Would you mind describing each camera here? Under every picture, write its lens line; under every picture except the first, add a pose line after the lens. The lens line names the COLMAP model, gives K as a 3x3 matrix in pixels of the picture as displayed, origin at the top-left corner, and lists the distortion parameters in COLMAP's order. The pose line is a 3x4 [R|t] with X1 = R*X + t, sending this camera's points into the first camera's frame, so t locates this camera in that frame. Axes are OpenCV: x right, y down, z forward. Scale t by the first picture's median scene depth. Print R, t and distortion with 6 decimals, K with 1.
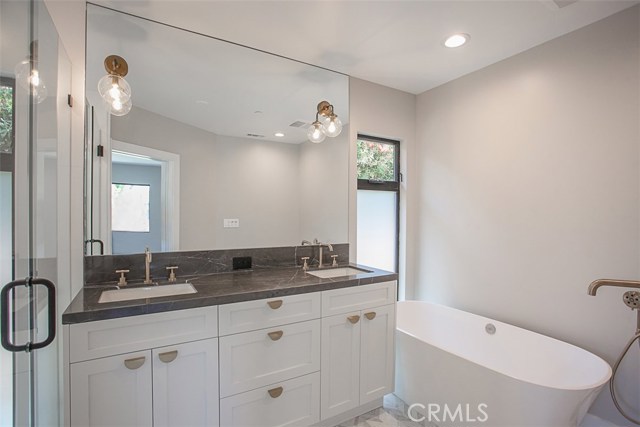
lens RADIAL K [[314.3, 0, 326.0], [0, 314.3, 214.5], [0, 0, 1]] dist [-0.022077, 0.005560]
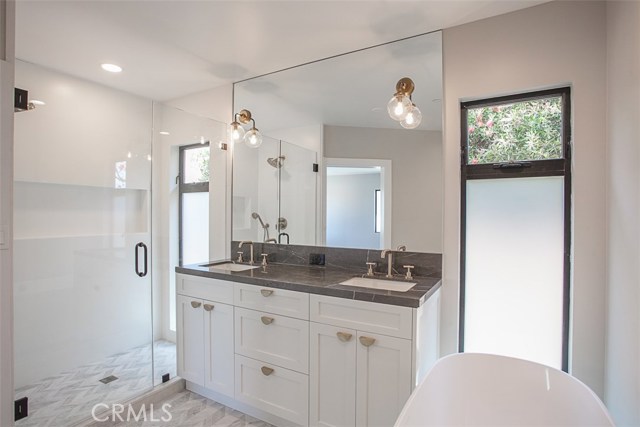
lens RADIAL K [[336.2, 0, 325.3], [0, 336.2, 215.2], [0, 0, 1]] dist [-0.014484, -0.000363]
pose [[0.482351, -0.000890, -0.875977, 0.720098], [-0.003292, 0.999991, -0.002829, 0.003150], [0.875972, 0.004248, 0.482344, 0.421770]]
